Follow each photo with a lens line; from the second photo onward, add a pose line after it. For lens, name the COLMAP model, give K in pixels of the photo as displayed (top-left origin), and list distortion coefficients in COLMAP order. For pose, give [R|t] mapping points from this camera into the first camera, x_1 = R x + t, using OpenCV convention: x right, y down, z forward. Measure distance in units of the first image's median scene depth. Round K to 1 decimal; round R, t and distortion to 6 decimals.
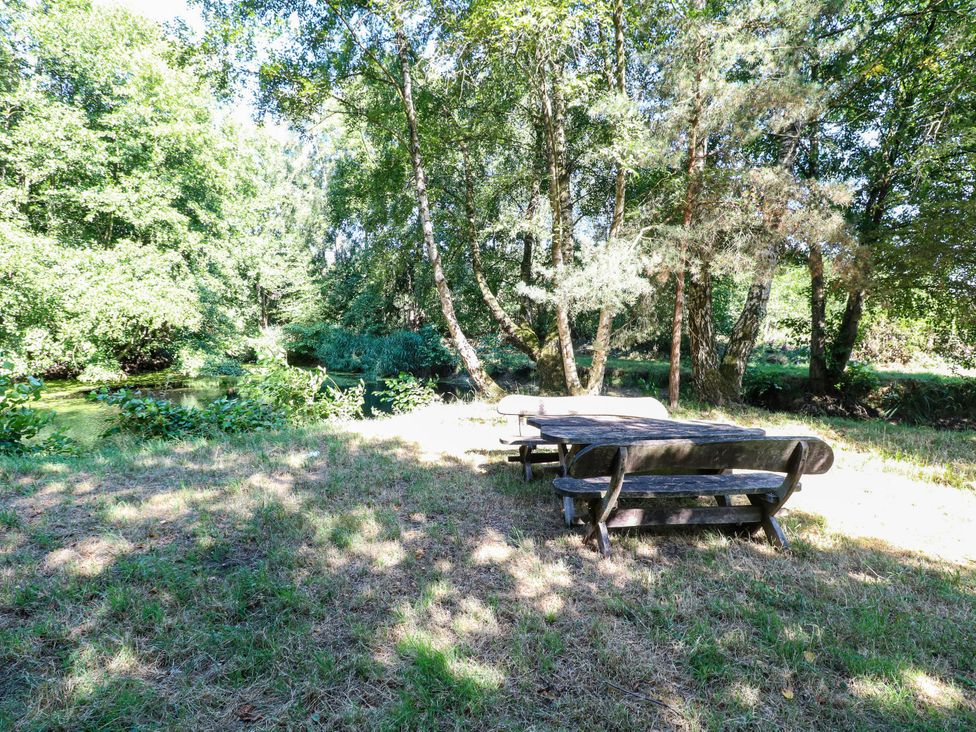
lens RADIAL K [[524.6, 0, 482.0], [0, 524.6, 352.0], [0, 0, 1]] dist [-0.003697, -0.002281]
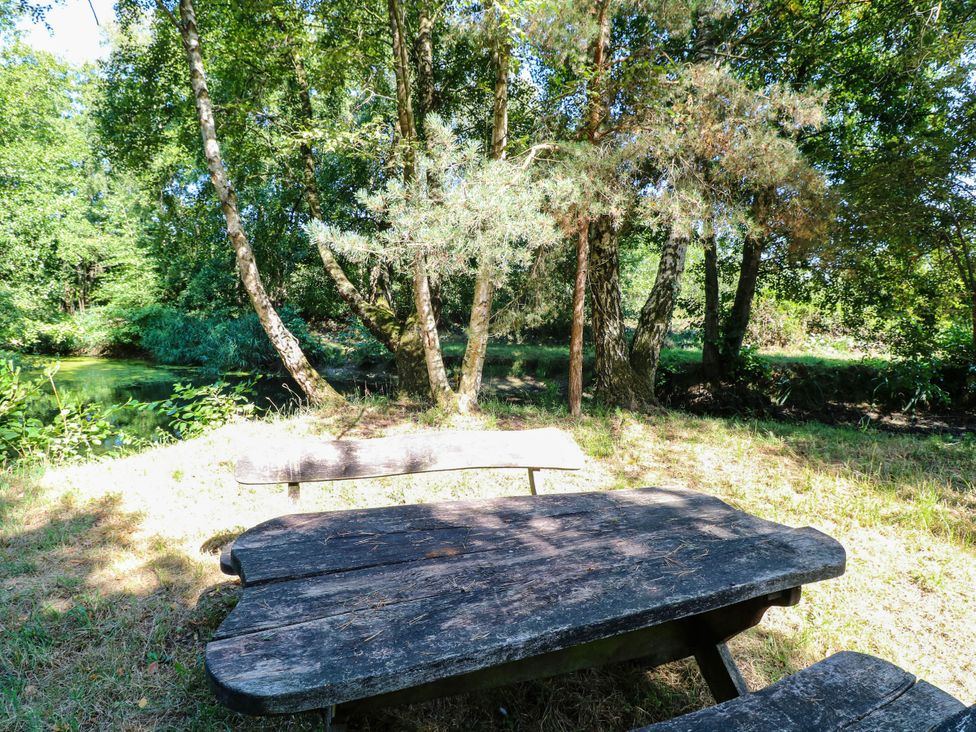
lens RADIAL K [[524.6, 0, 482.0], [0, 524.6, 352.0], [0, 0, 1]] dist [-0.003697, -0.002281]
pose [[0.977678, -0.016002, 0.209496, 0.071980], [0.010007, 0.999511, 0.029641, -0.004410], [-0.209868, -0.026883, 0.977360, 0.262660]]
